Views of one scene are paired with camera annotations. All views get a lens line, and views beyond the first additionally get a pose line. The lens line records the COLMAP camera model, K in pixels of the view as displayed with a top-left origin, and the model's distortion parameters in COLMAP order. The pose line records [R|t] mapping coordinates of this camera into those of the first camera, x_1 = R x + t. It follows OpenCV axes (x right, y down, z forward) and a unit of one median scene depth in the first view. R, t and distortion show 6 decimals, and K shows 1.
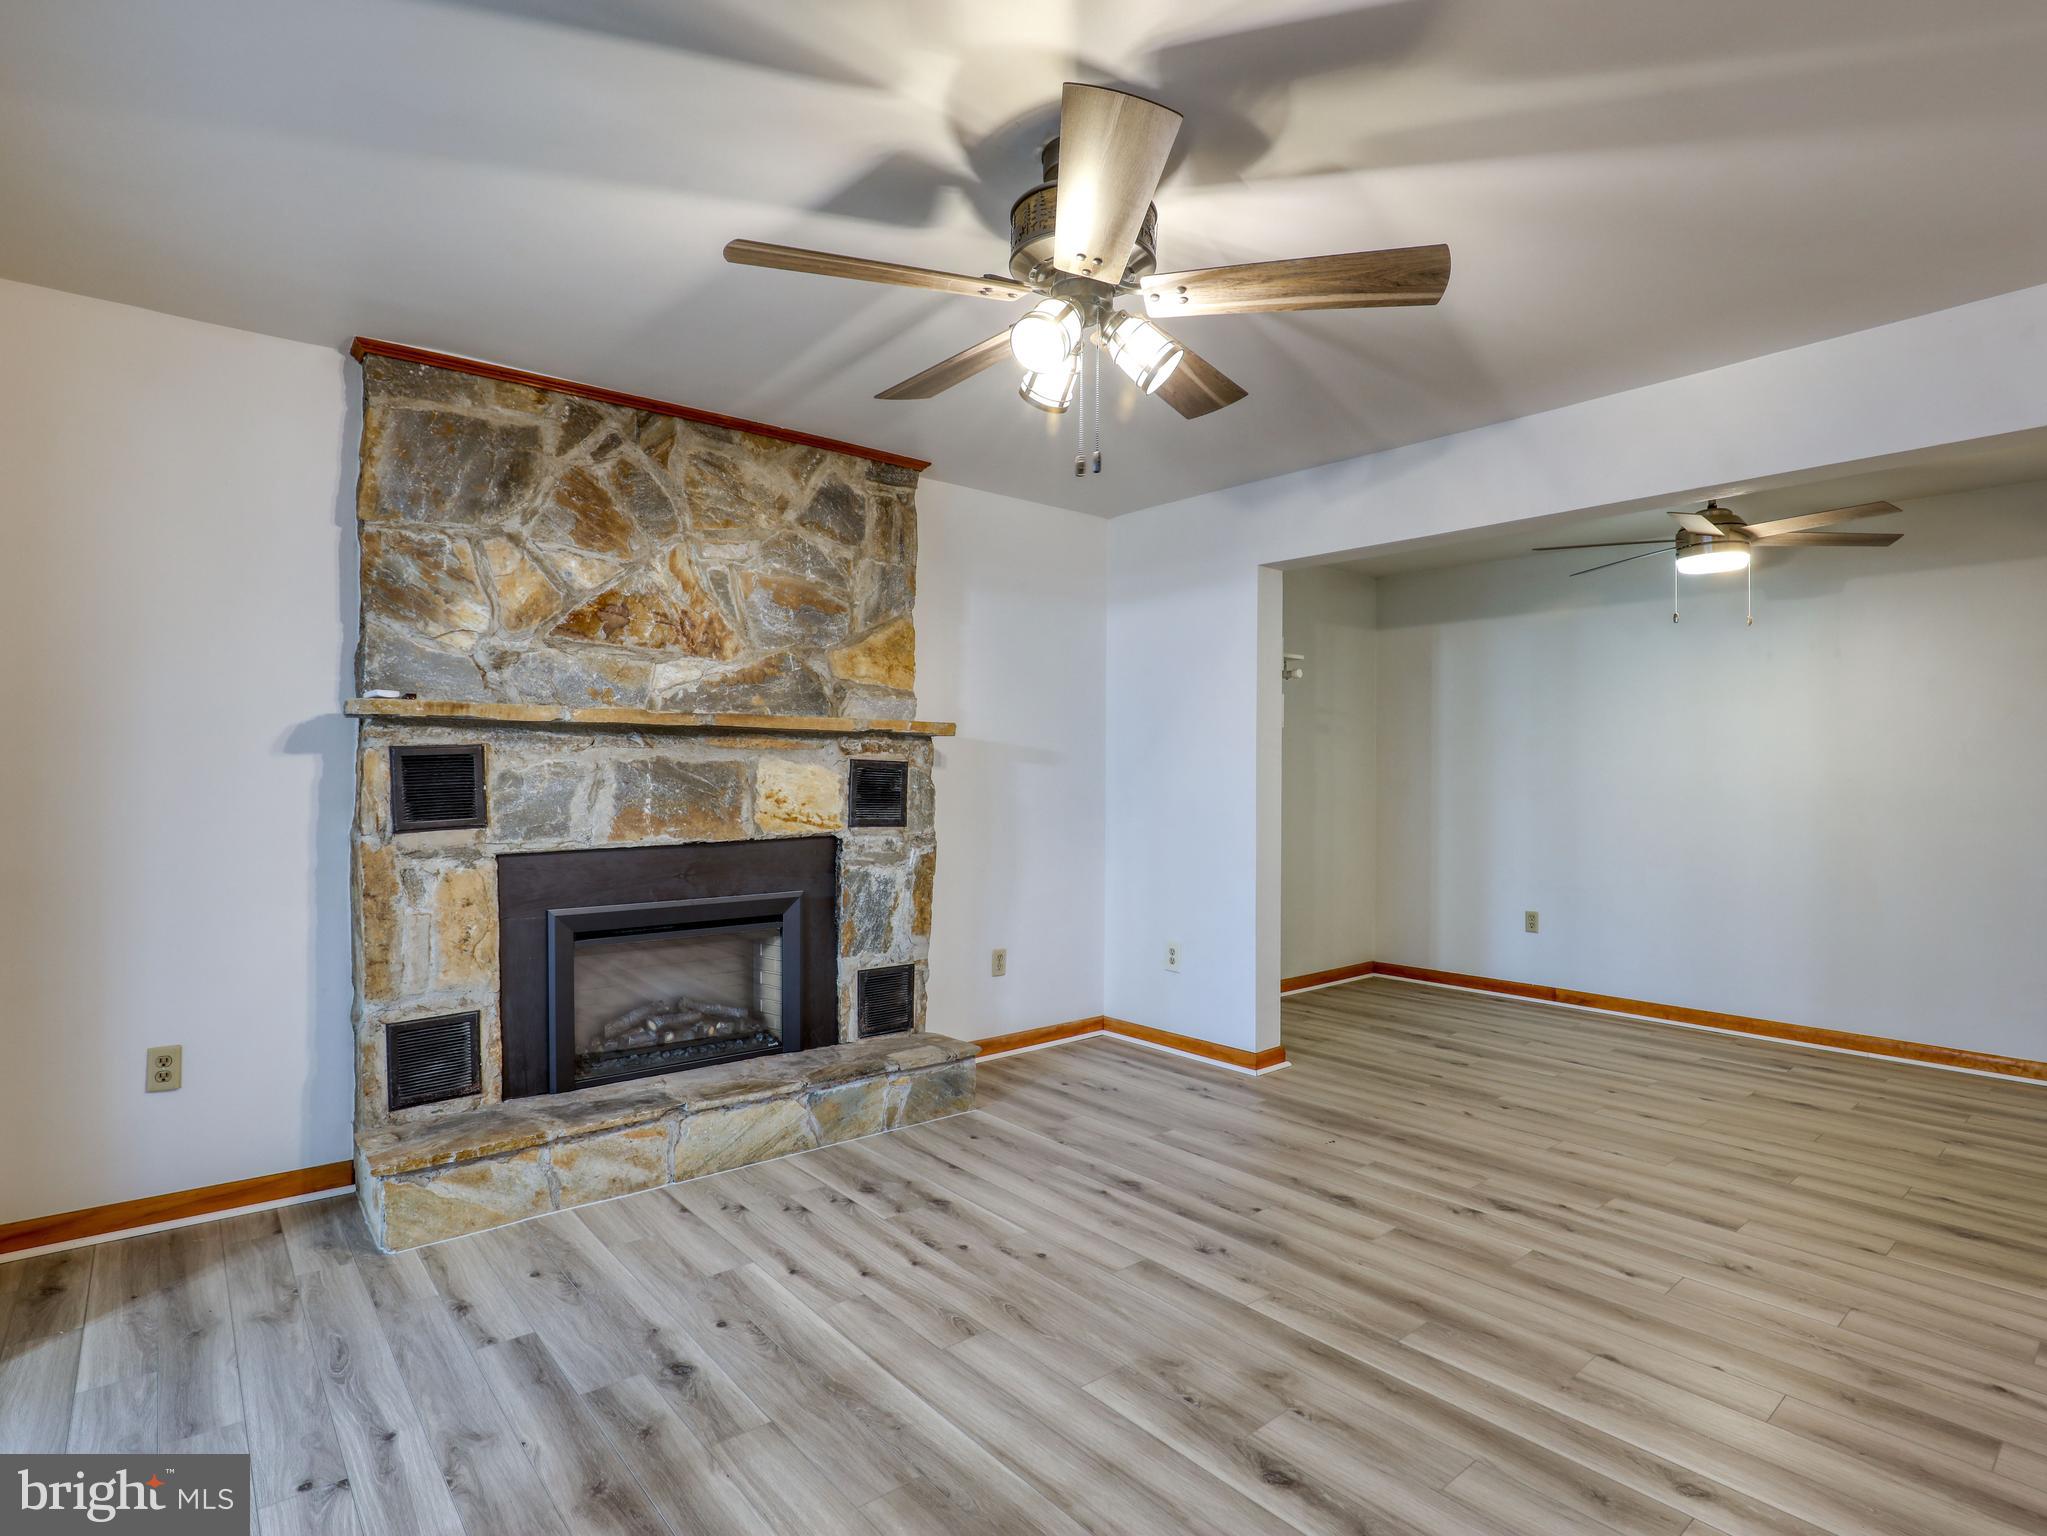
lens RADIAL K [[1101.2, 0, 1035.4], [0, 1101.2, 765.6], [0, 0, 1]] dist [-0.028191, 0.000870]
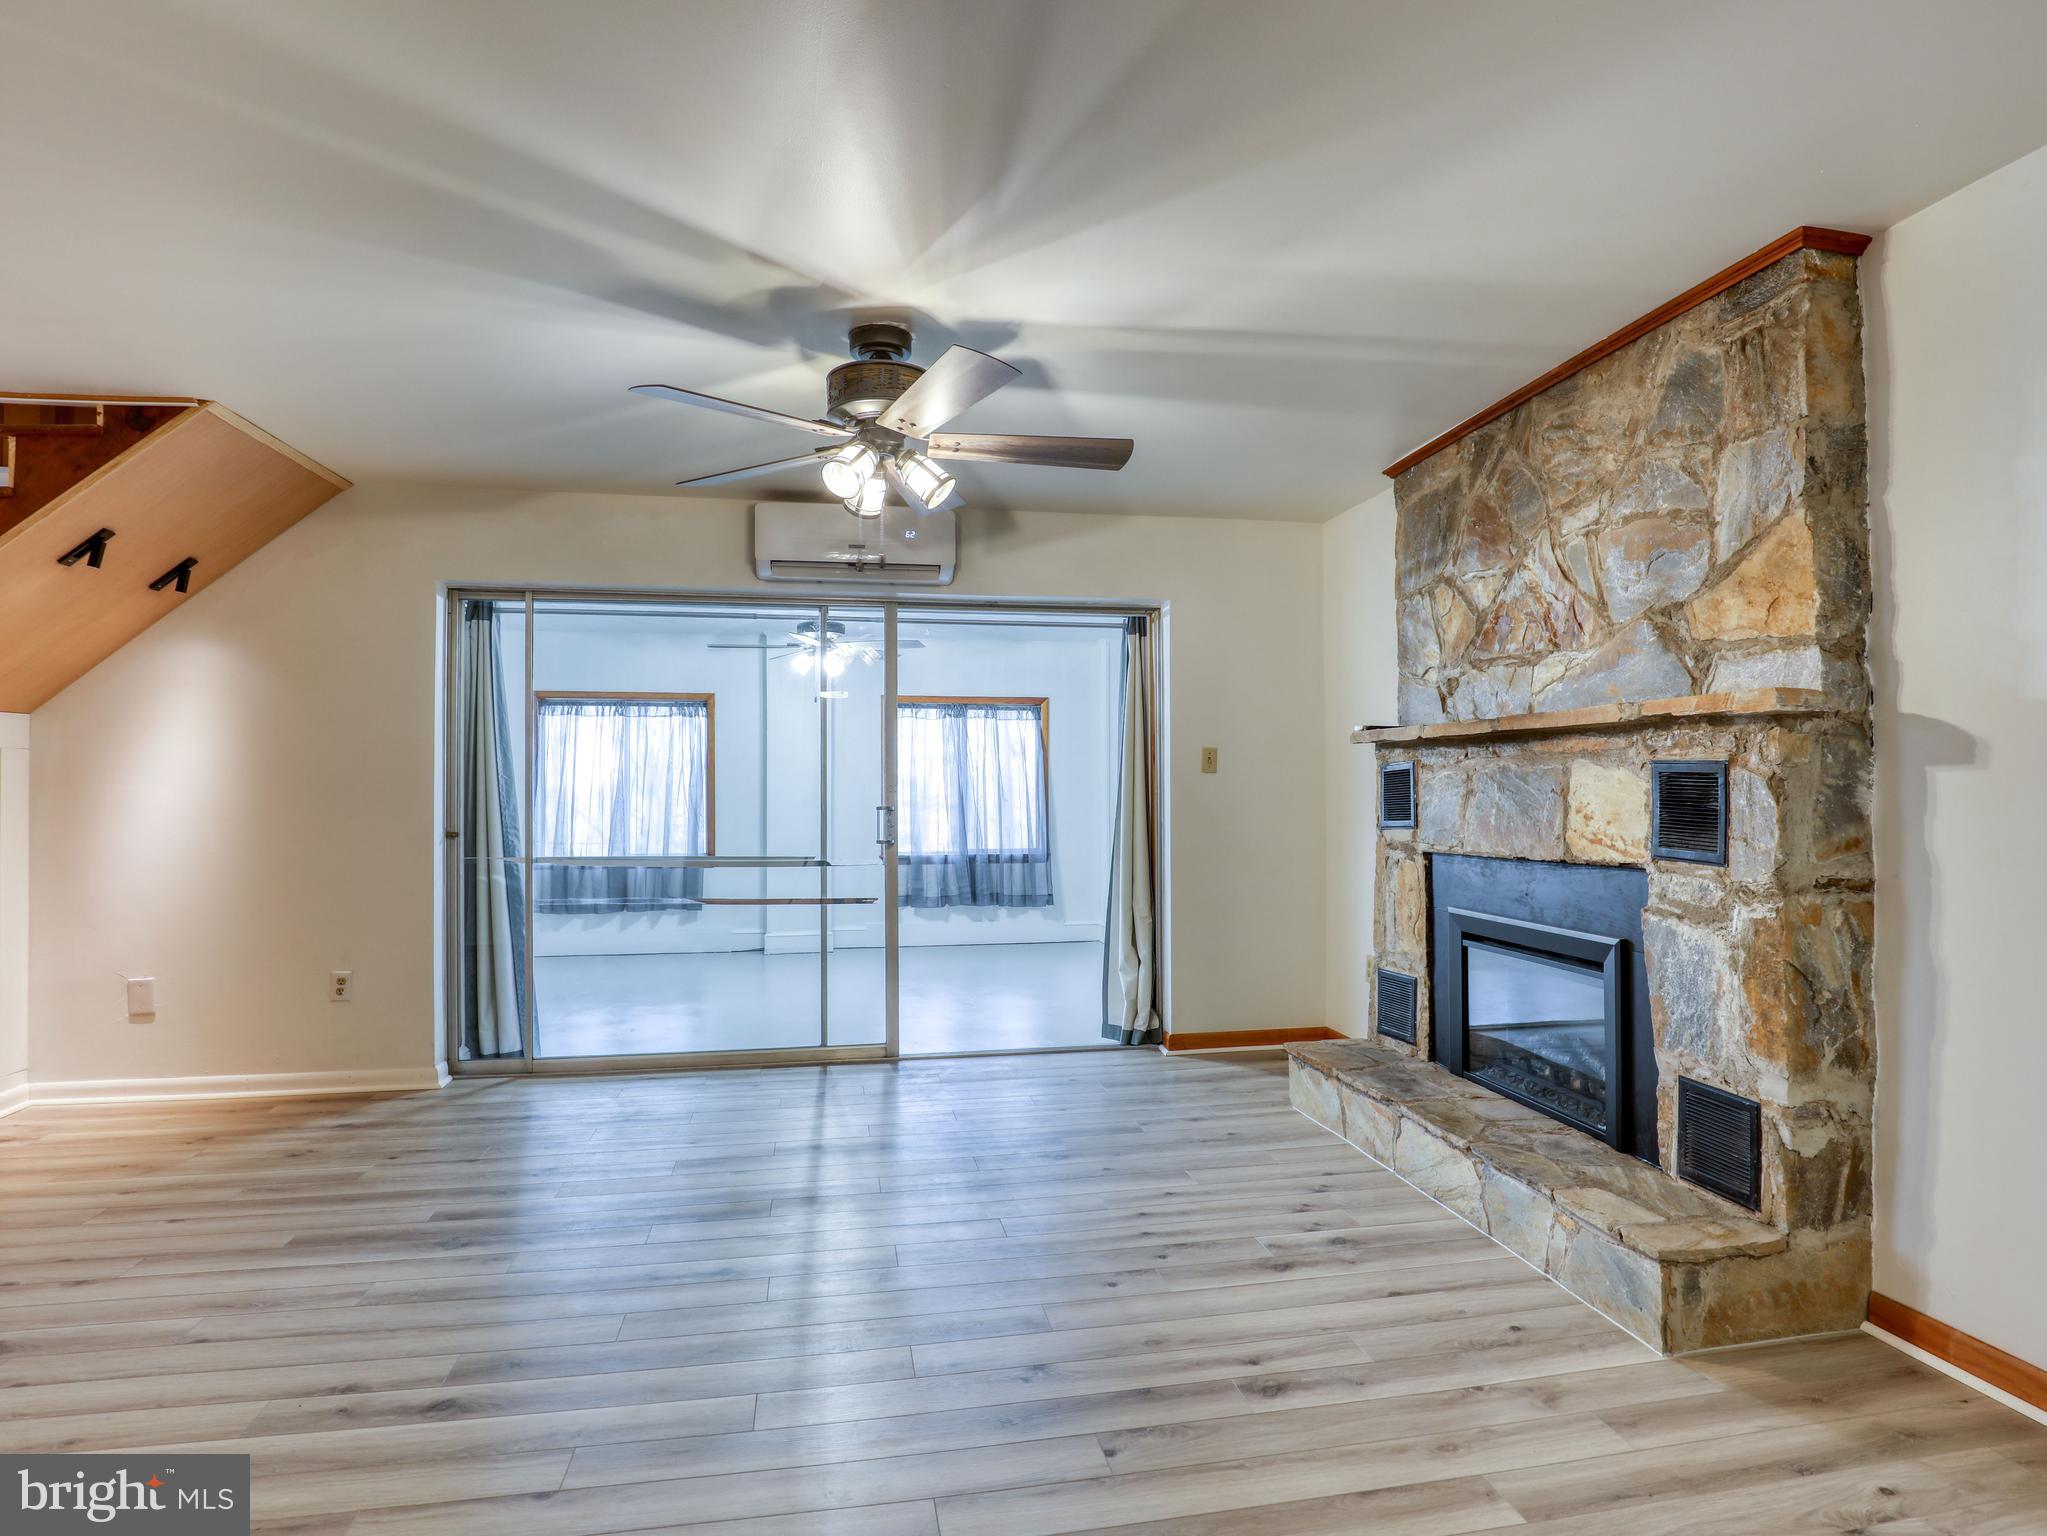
lens RADIAL K [[1042.1, 0, 1023.5], [0, 1042.1, 768.0], [0, 0, 1]] dist [-0.025731, 0.000232]
pose [[-0.494150, -0.017811, -0.869194, 0.686337], [0.009456, 0.999621, -0.025860, 0.013780], [0.869325, -0.020998, -0.493794, 1.134486]]
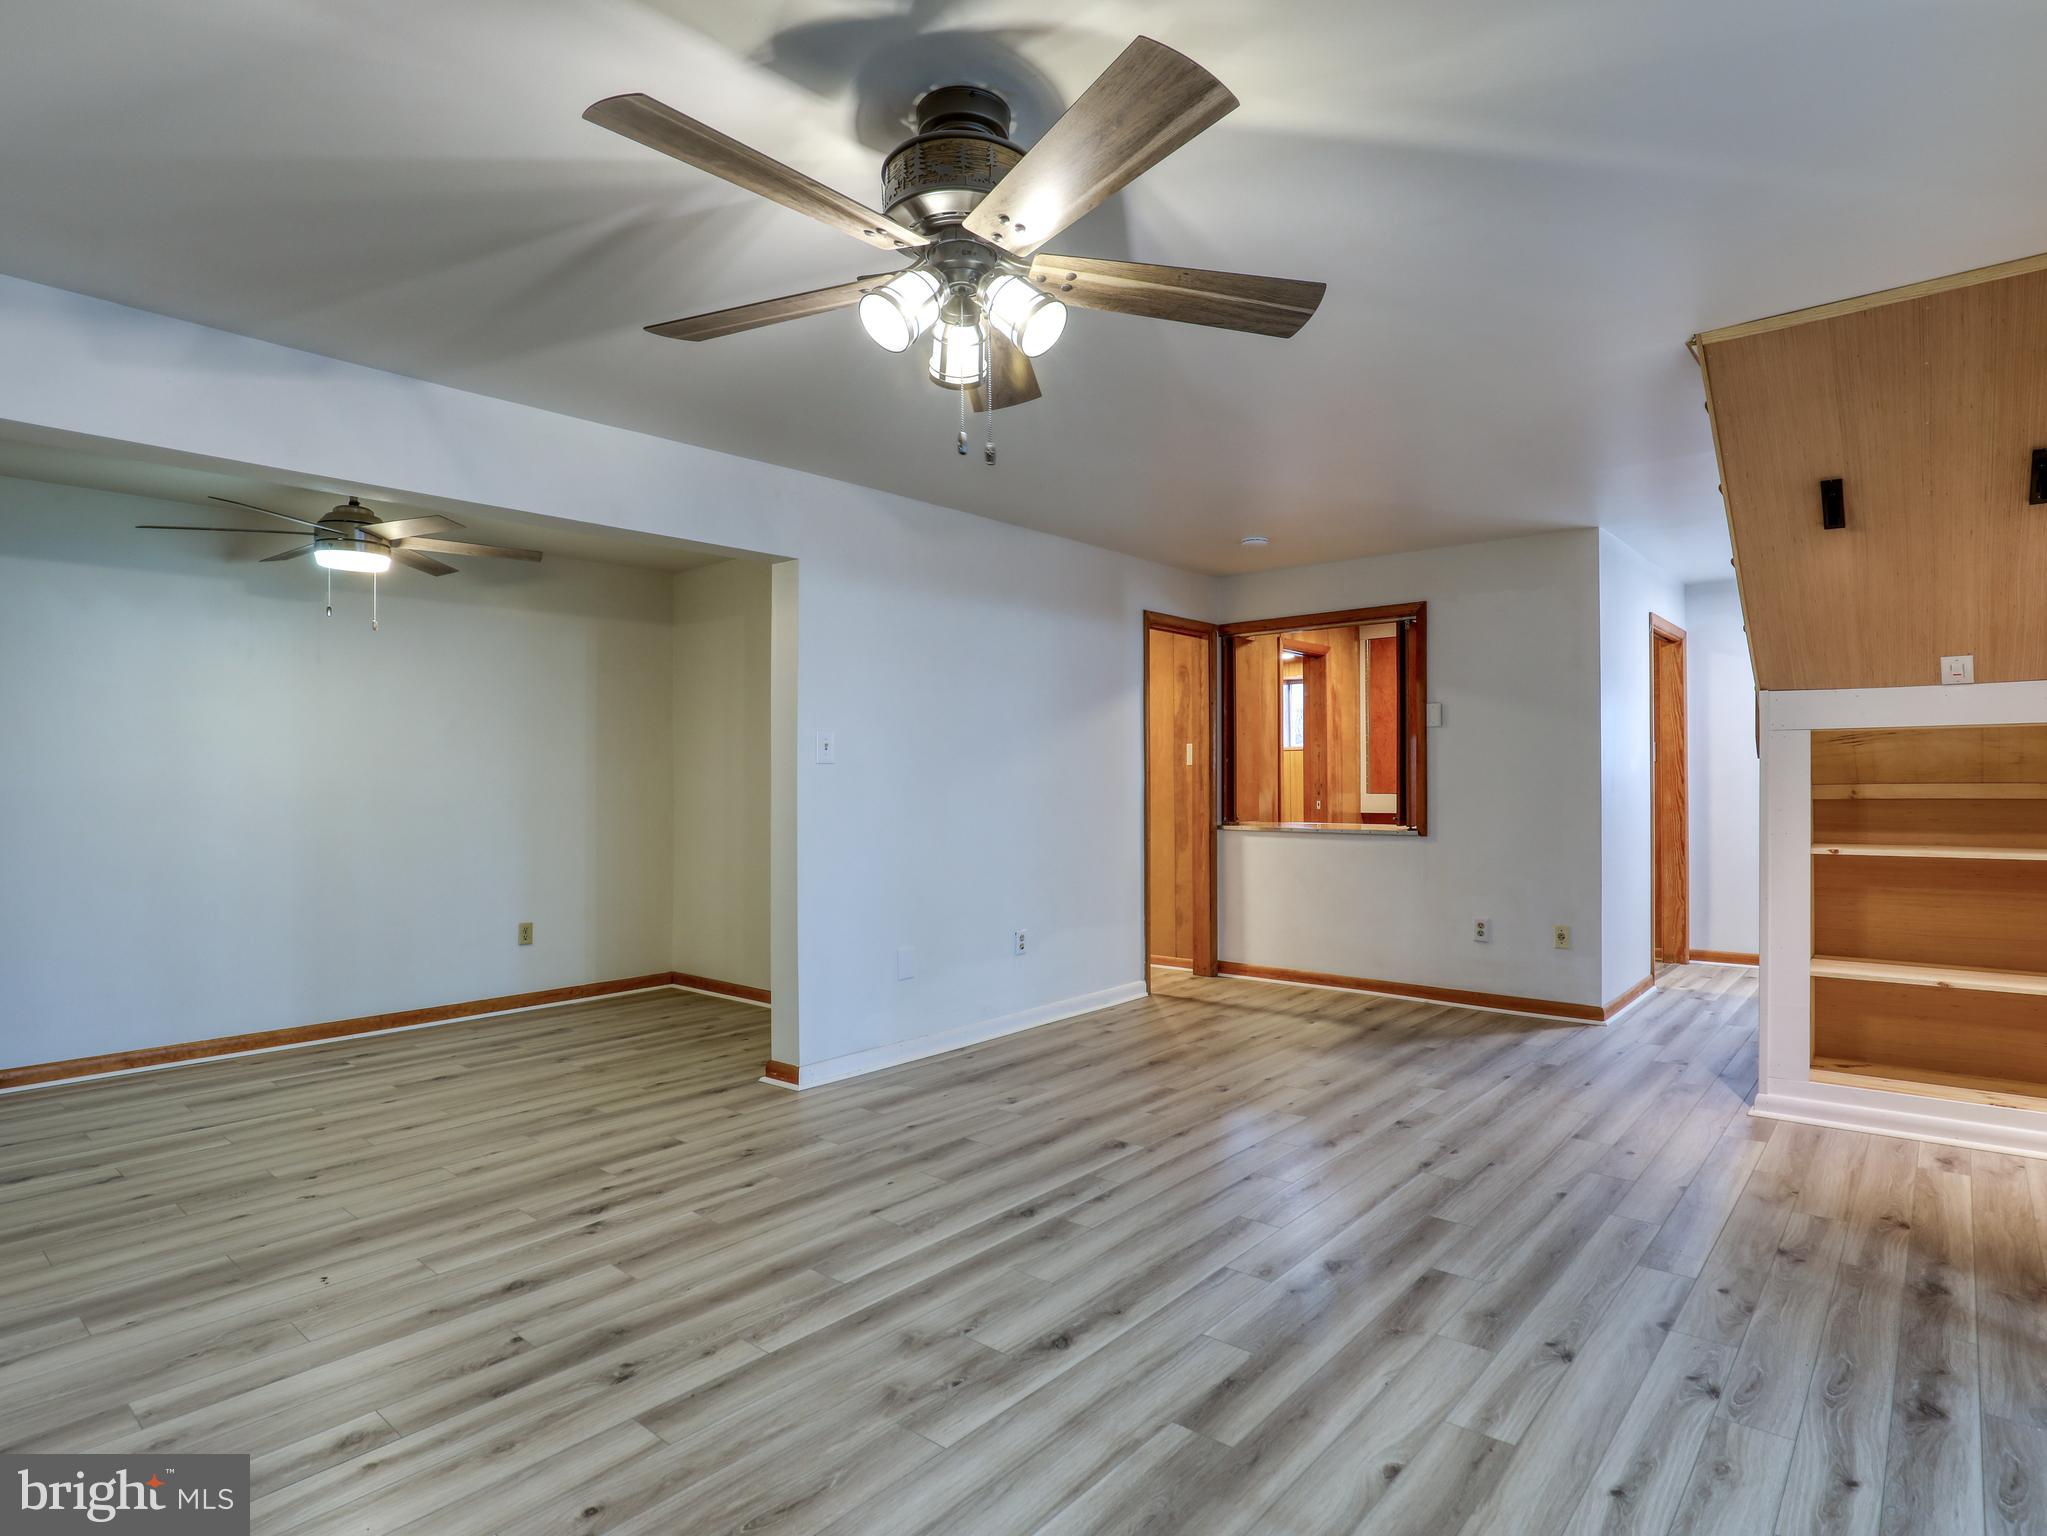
lens RADIAL K [[1101.2, 0, 1035.4], [0, 1101.2, 765.6], [0, 0, 1]] dist [-0.028191, 0.000870]
pose [[-0.184468, 0.007332, 0.982811, -0.556596], [-0.003169, 0.999963, -0.008055, 0.004937], [-0.982833, -0.004601, -0.184438, 0.702522]]
